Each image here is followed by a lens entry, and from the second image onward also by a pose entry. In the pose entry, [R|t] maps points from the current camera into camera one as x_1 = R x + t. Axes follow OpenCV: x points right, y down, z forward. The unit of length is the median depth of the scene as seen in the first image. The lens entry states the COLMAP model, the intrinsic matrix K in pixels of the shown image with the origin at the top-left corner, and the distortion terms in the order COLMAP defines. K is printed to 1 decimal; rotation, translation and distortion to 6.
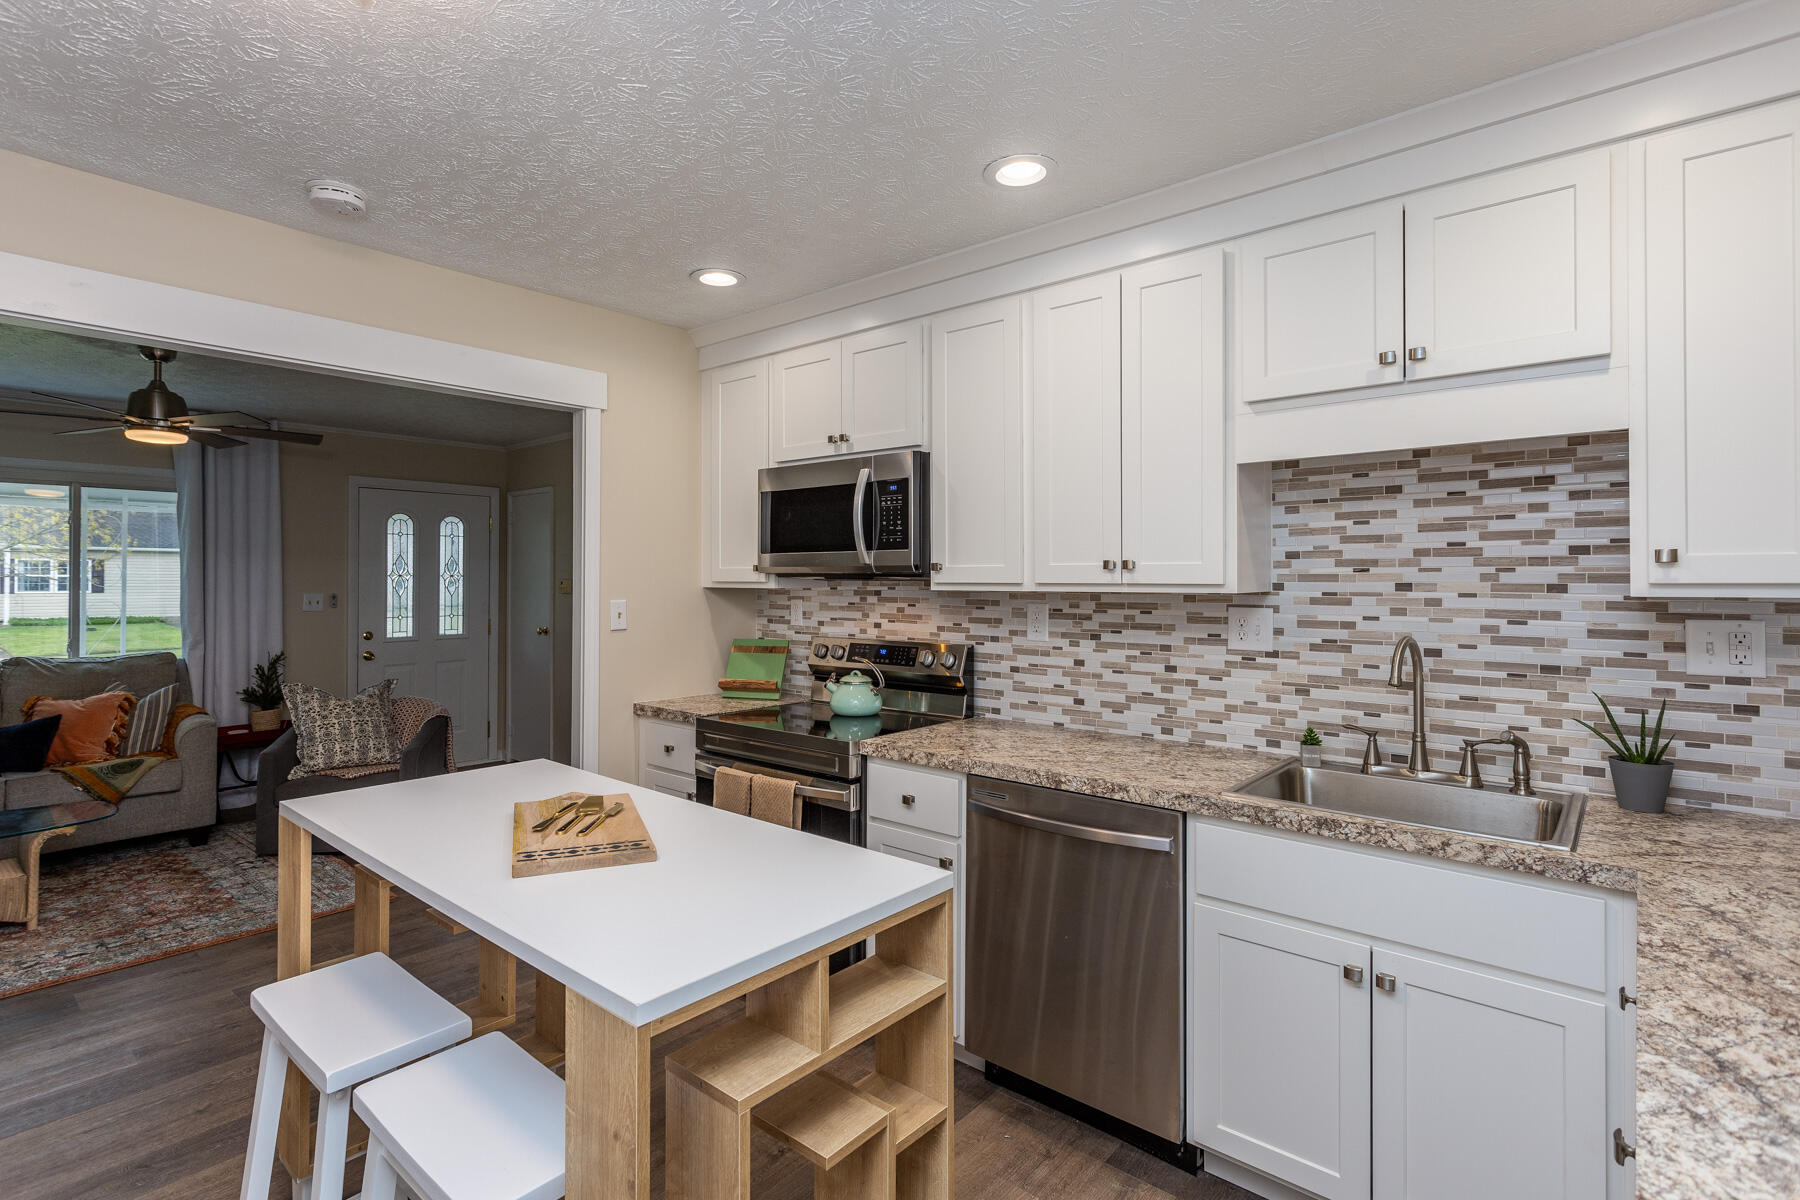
lens RADIAL K [[863.7, 0, 890.8], [0, 863.7, 573.5], [0, 0, 1]] dist [-0.001048, -0.000043]
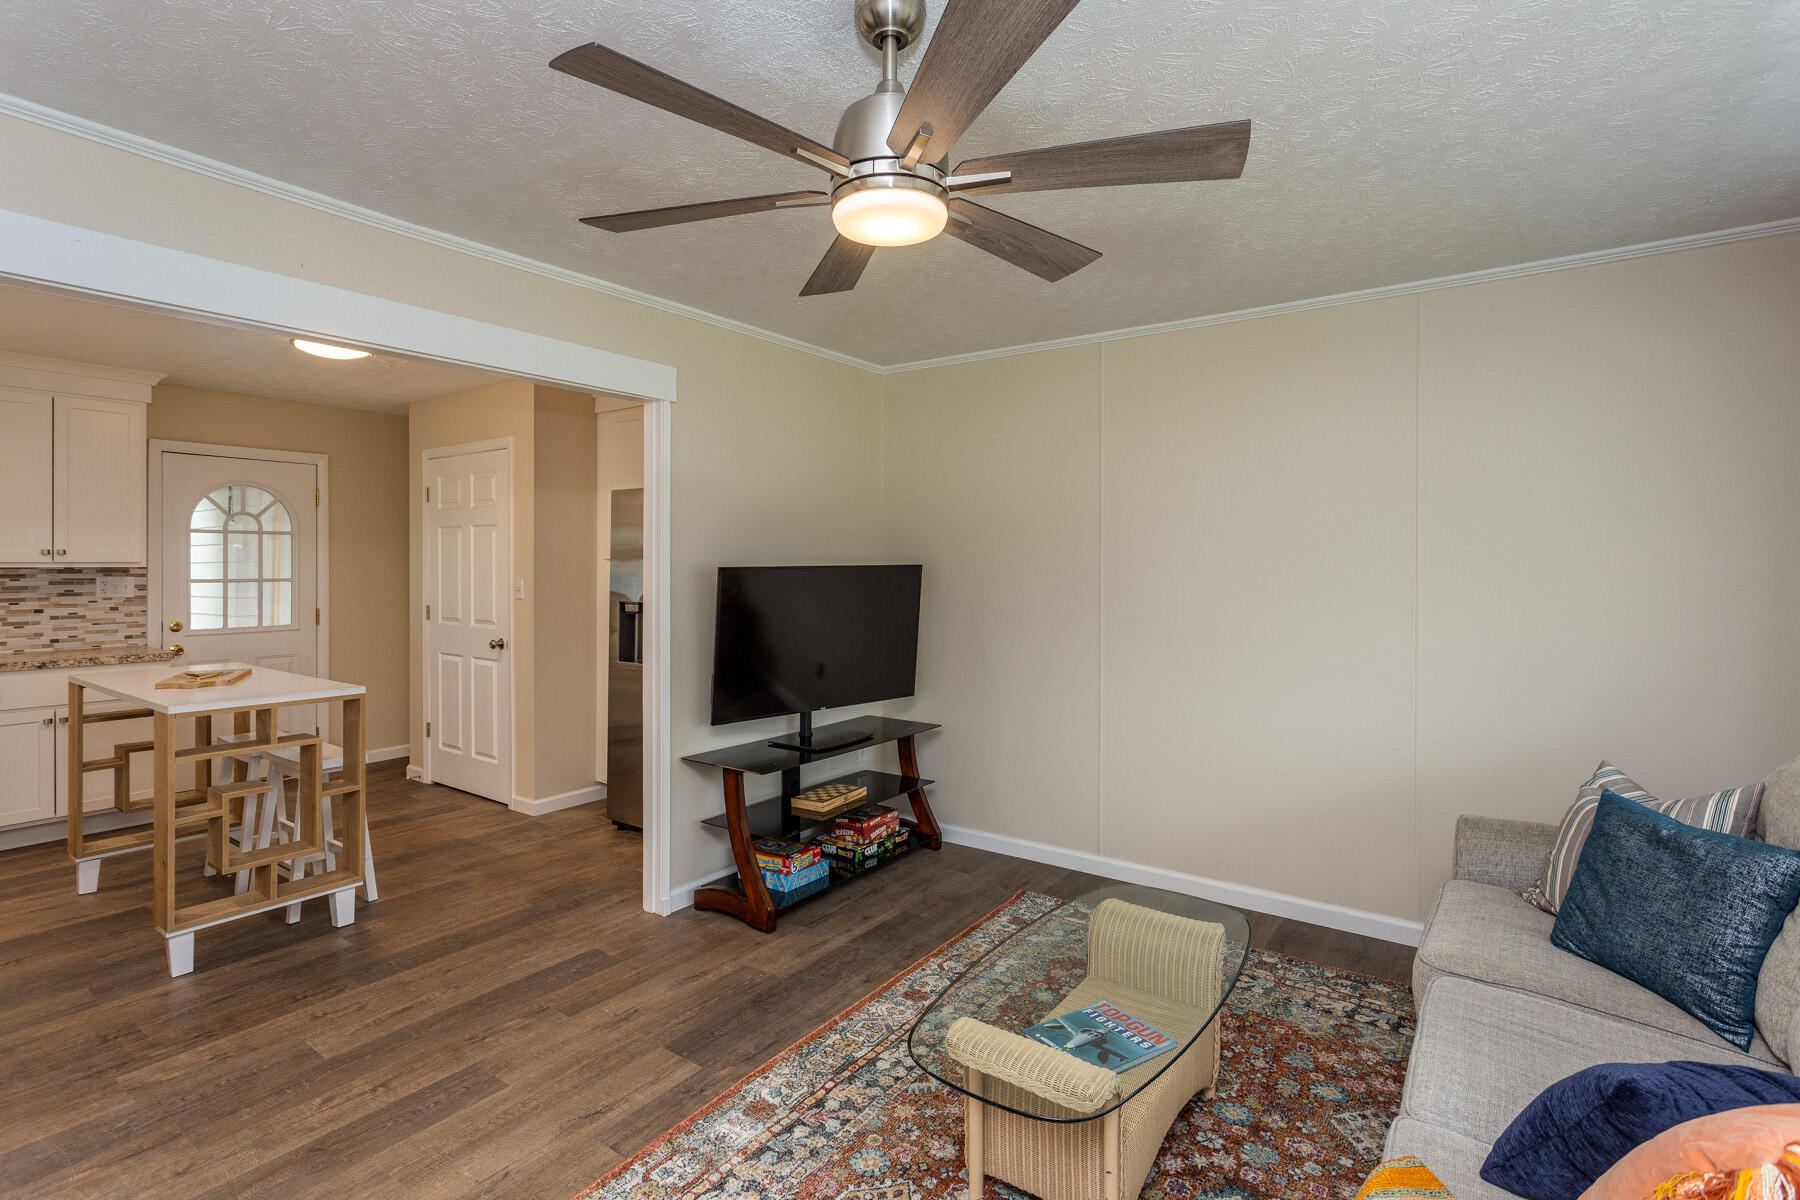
lens RADIAL K [[863.7, 0, 890.8], [0, 863.7, 573.5], [0, 0, 1]] dist [-0.001048, -0.000043]
pose [[-0.997545, -0.002240, -0.069997, -1.110648], [-0.002295, 0.999997, 0.000703, 0.019961], [0.069995, 0.000862, -0.997547, 1.898581]]
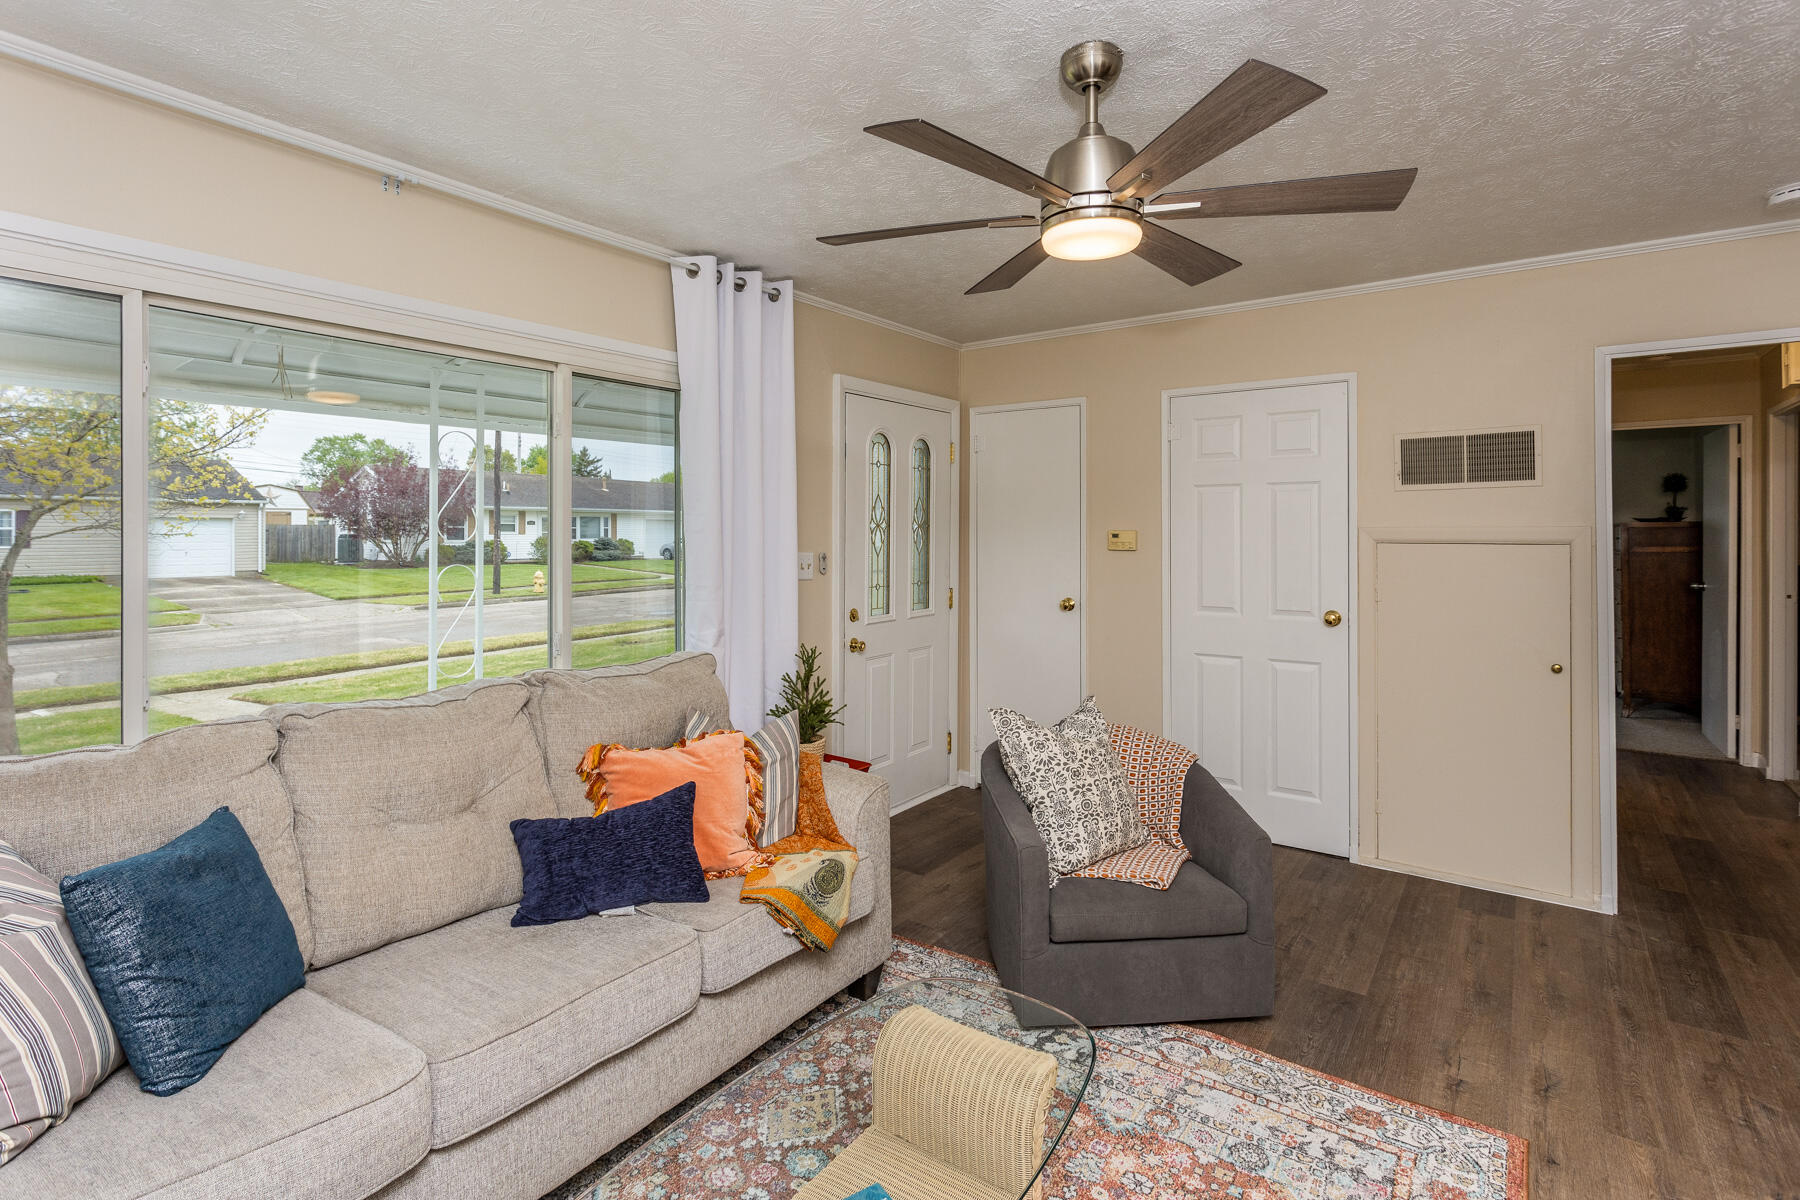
lens RADIAL K [[864.3, 0, 893.3], [0, 864.3, 527.9], [0, 0, 1]] dist [0.002959, 0.000571]
pose [[0.996707, -0.001522, 0.081079, -1.349830], [0.001227, 0.999992, 0.003688, 0.004198], [-0.081084, -0.003576, 0.996701, 0.694828]]
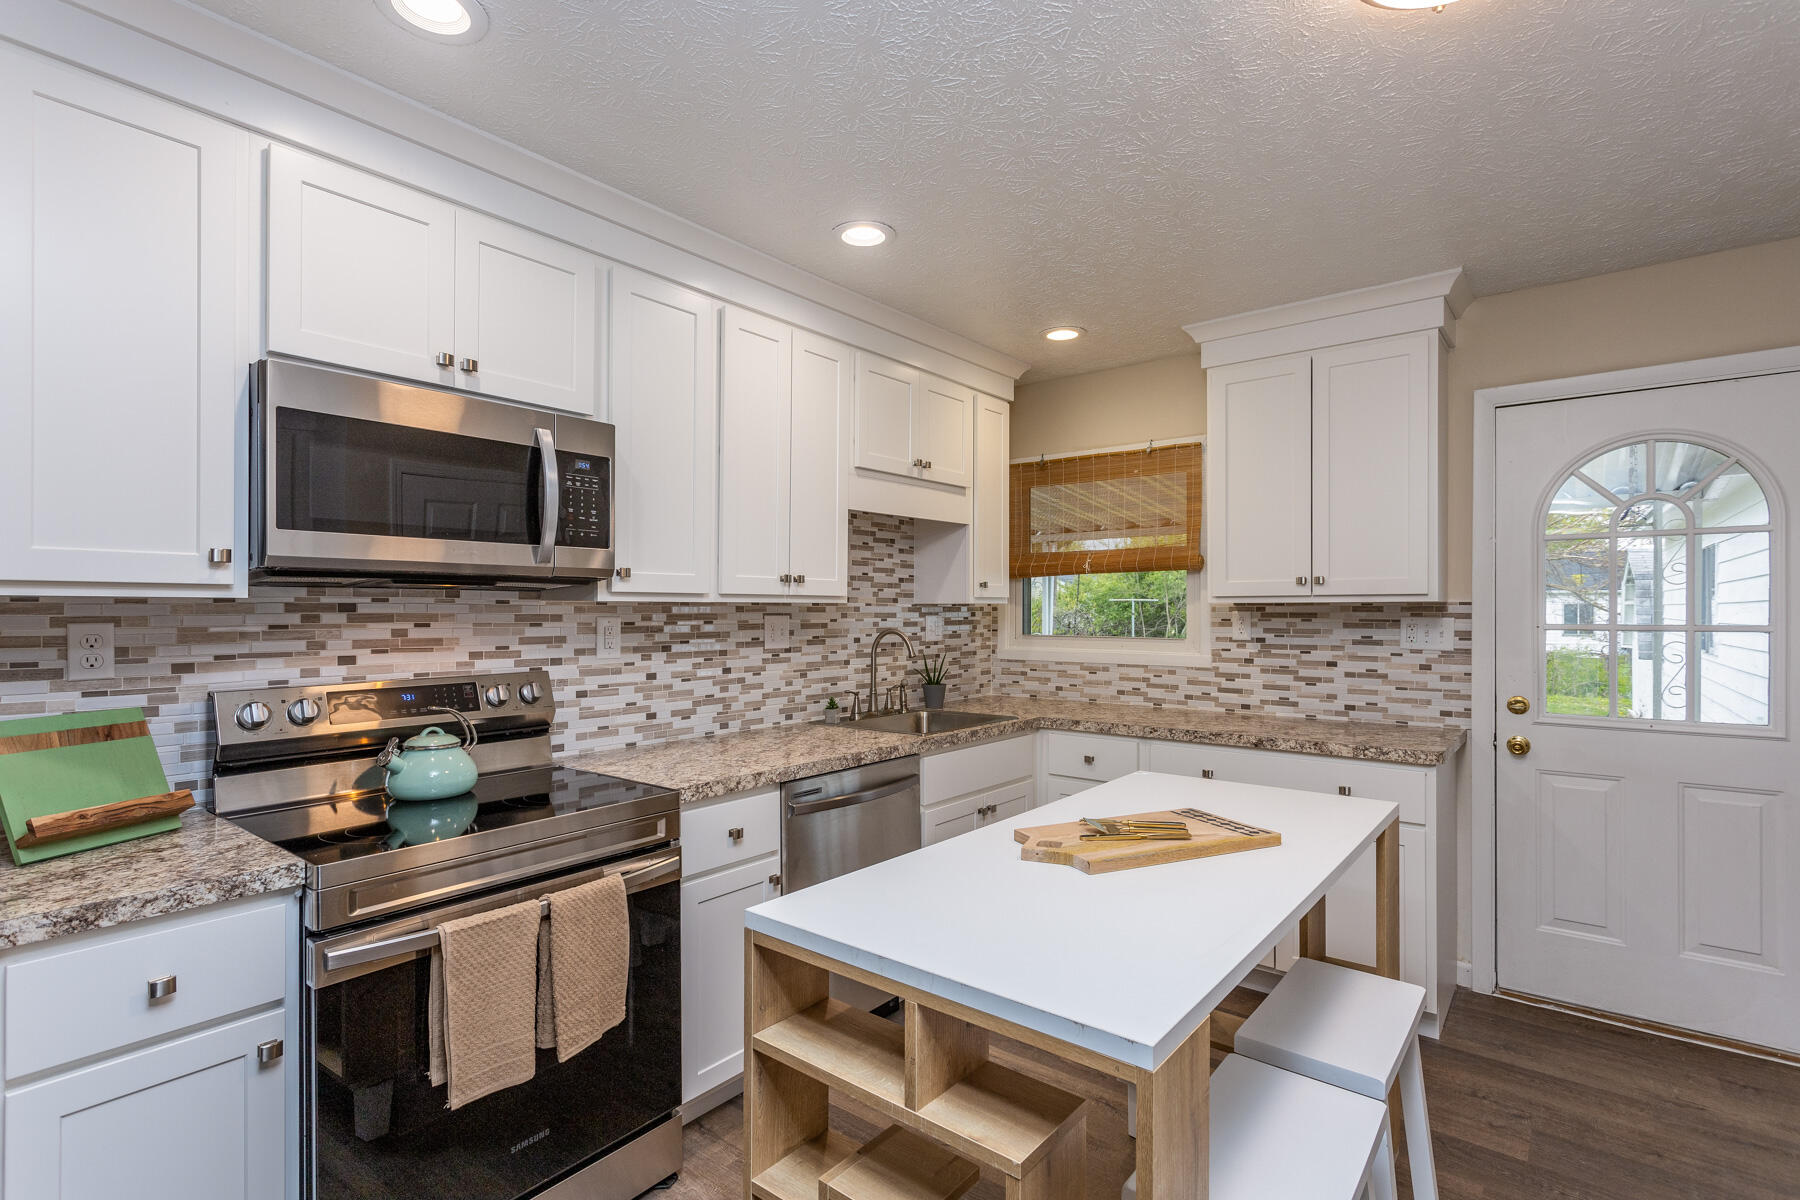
lens RADIAL K [[854.5, 0, 883.3], [0, 854.5, 609.2], [0, 0, 1]] dist [-0.000021, 0.000159]
pose [[-0.014438, -0.001176, 0.999895, -0.767065], [-0.007444, 0.999972, 0.001068, 0.024686], [-0.999868, -0.007427, -0.014447, 0.764852]]
